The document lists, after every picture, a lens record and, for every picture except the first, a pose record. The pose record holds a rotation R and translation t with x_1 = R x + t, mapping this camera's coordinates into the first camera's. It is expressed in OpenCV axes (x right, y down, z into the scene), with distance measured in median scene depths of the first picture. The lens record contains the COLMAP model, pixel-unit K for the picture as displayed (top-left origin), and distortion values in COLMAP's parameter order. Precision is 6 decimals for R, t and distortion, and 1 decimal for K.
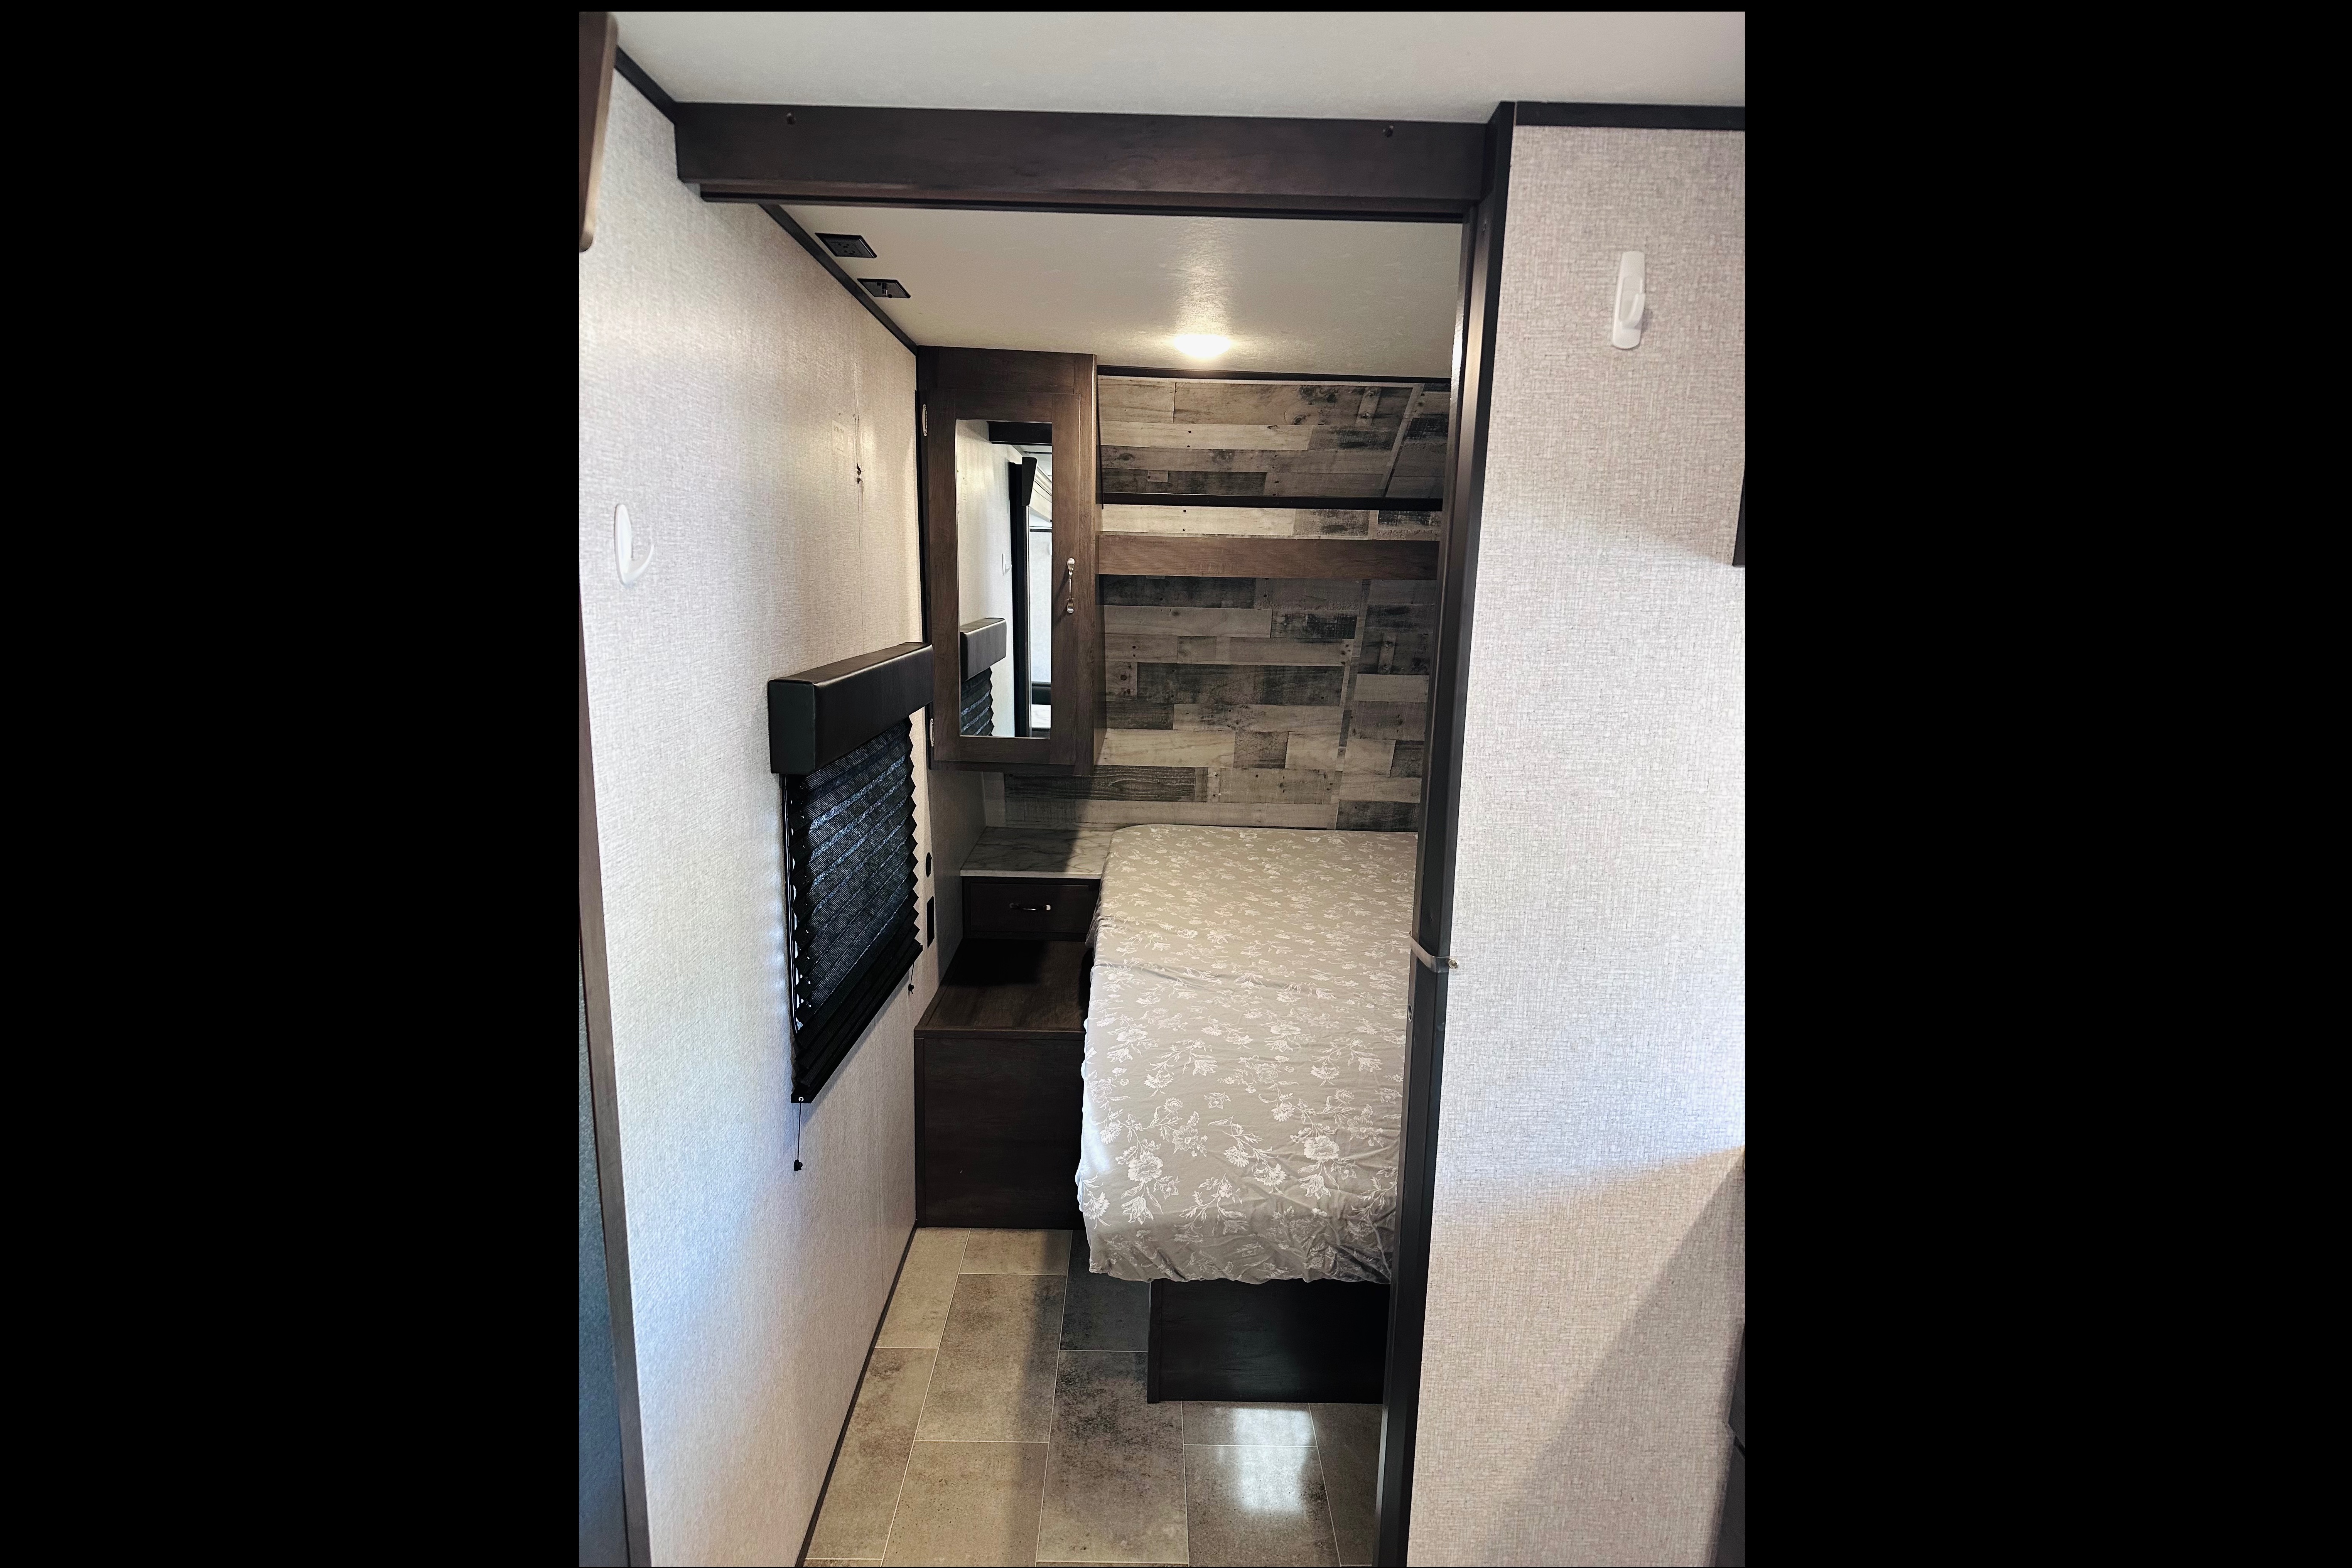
lens RADIAL K [[1124.2, 0, 1137.6], [0, 1124.2, 824.1], [0, 0, 1]] dist [0.001794, -0.000129]
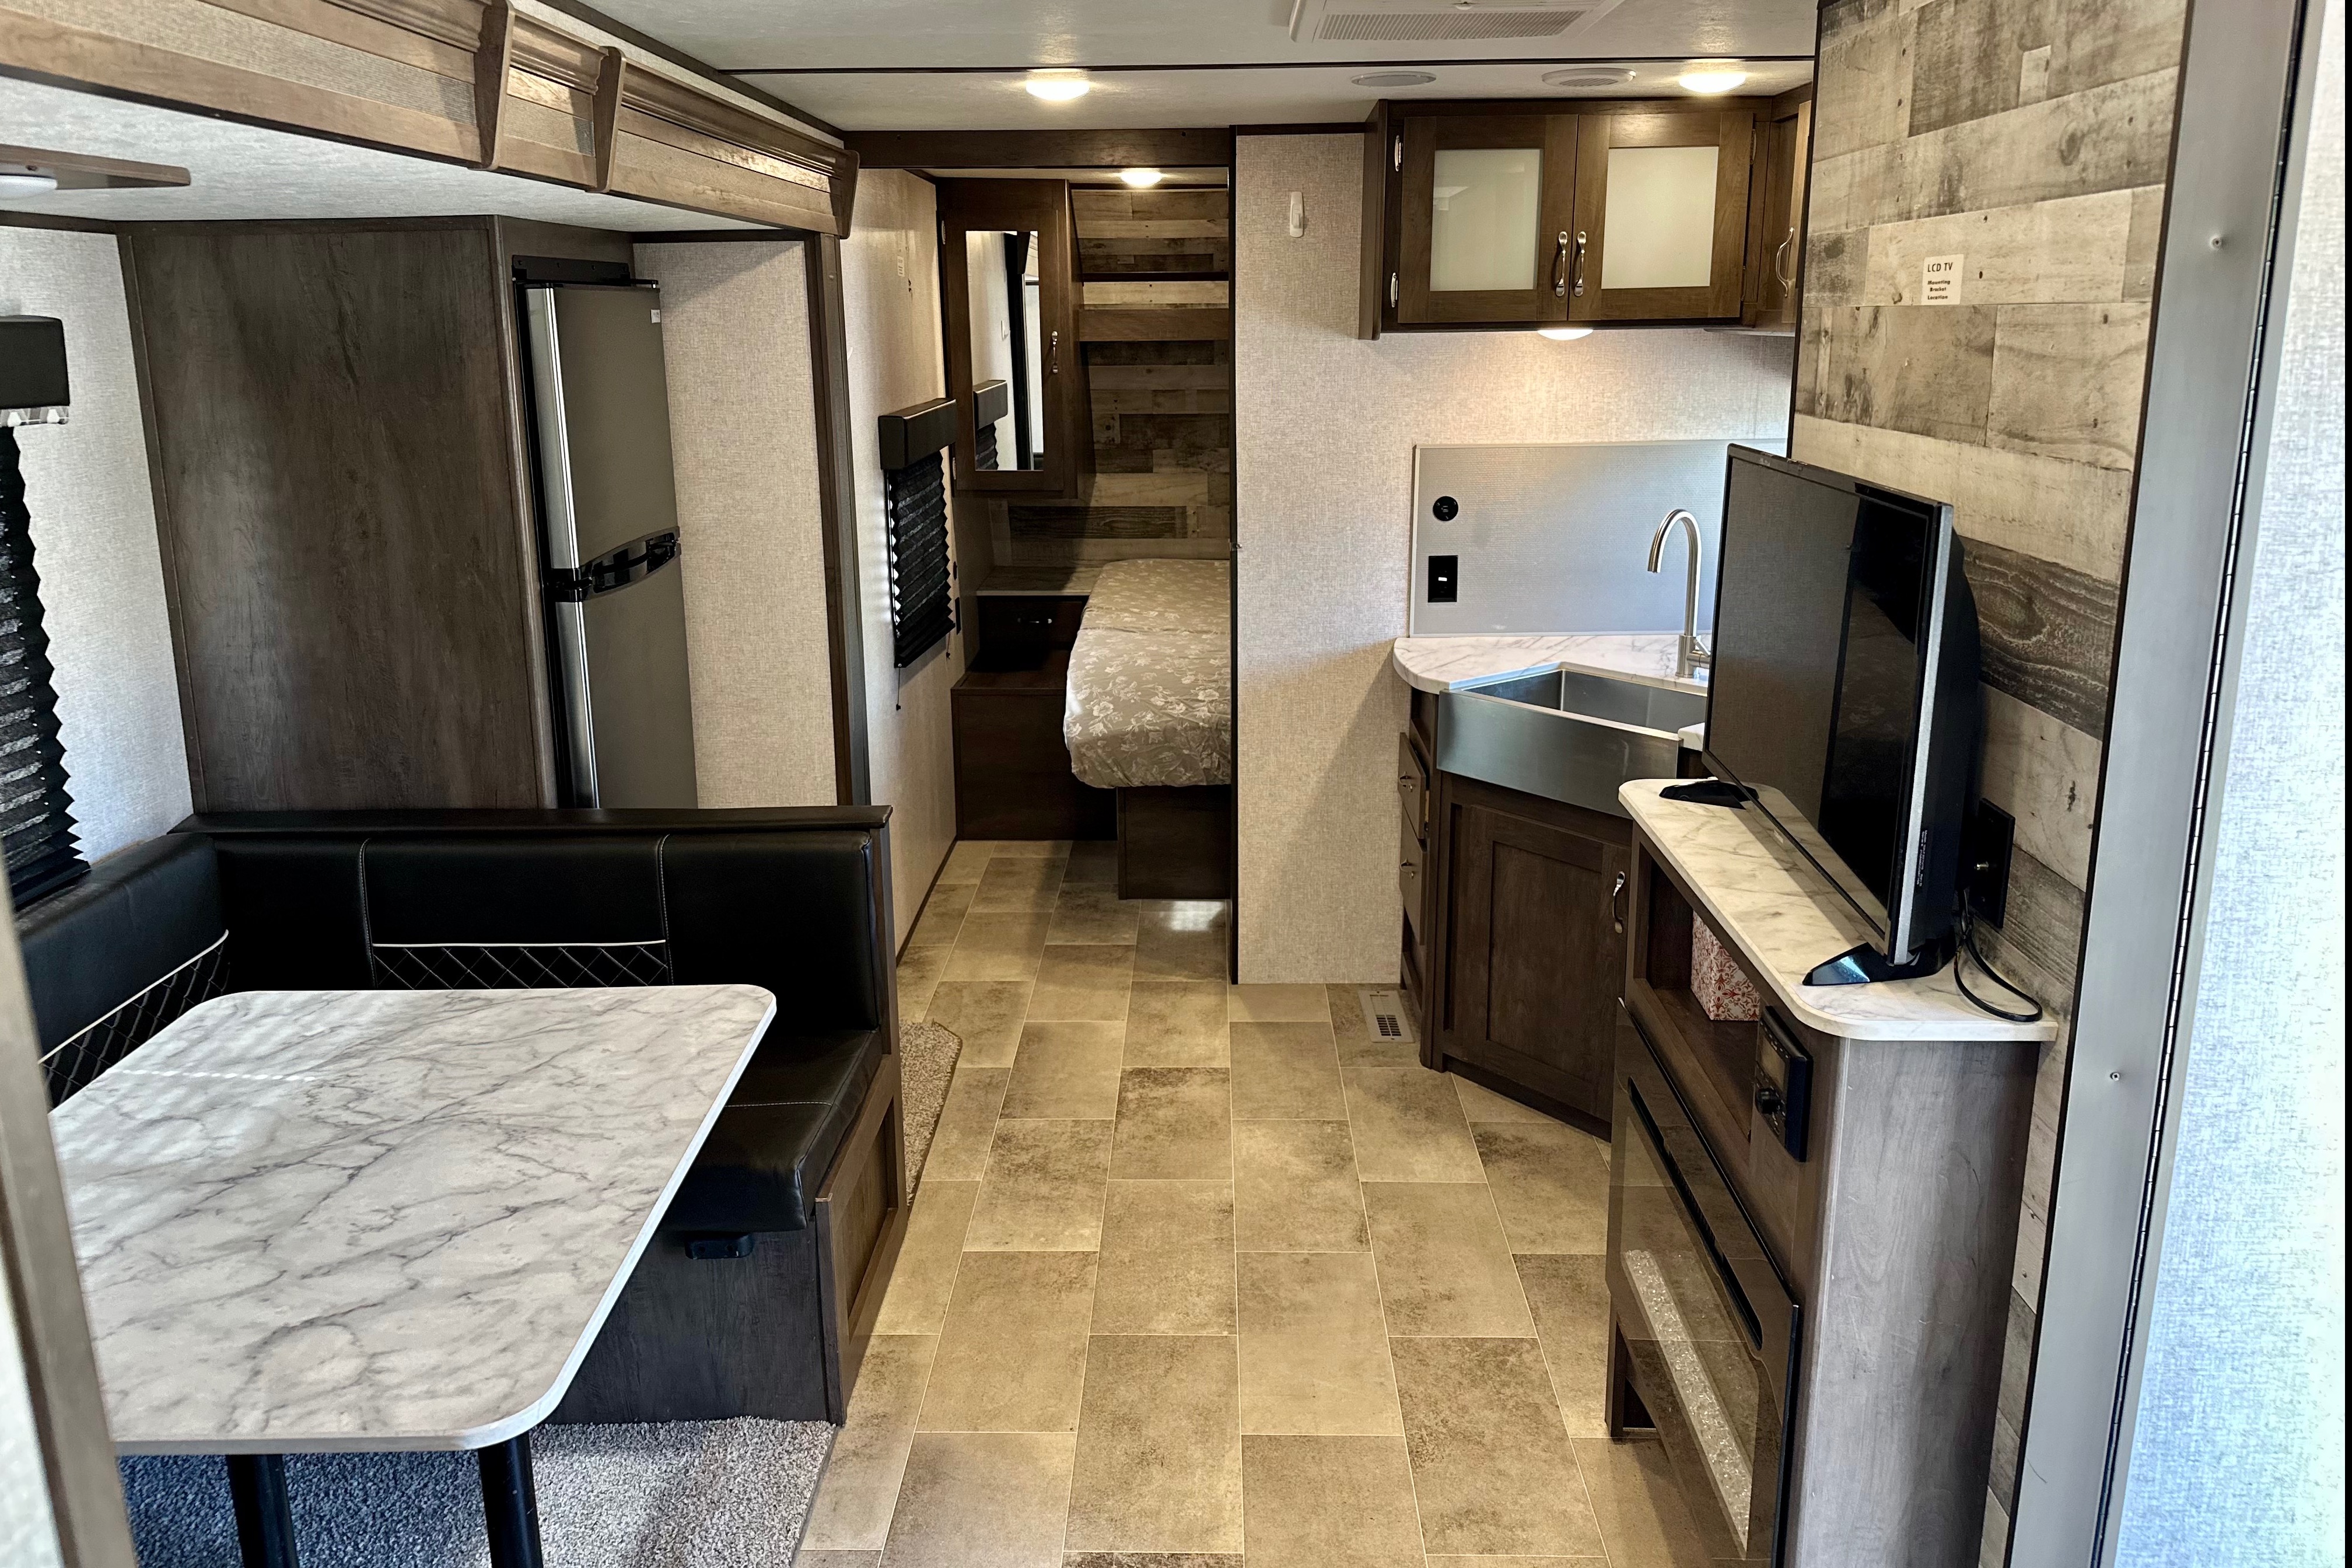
lens RADIAL K [[1630.5, 0, 1176.0], [0, 1630.5, 784.0], [0, 0, 1]] dist [0.042504, -0.002644]
pose [[0.999463, -0.026834, -0.018812, 0.110610], [0.027943, 0.997723, 0.061389, 0.190017], [0.017122, -0.061882, 0.997937, -0.999103]]
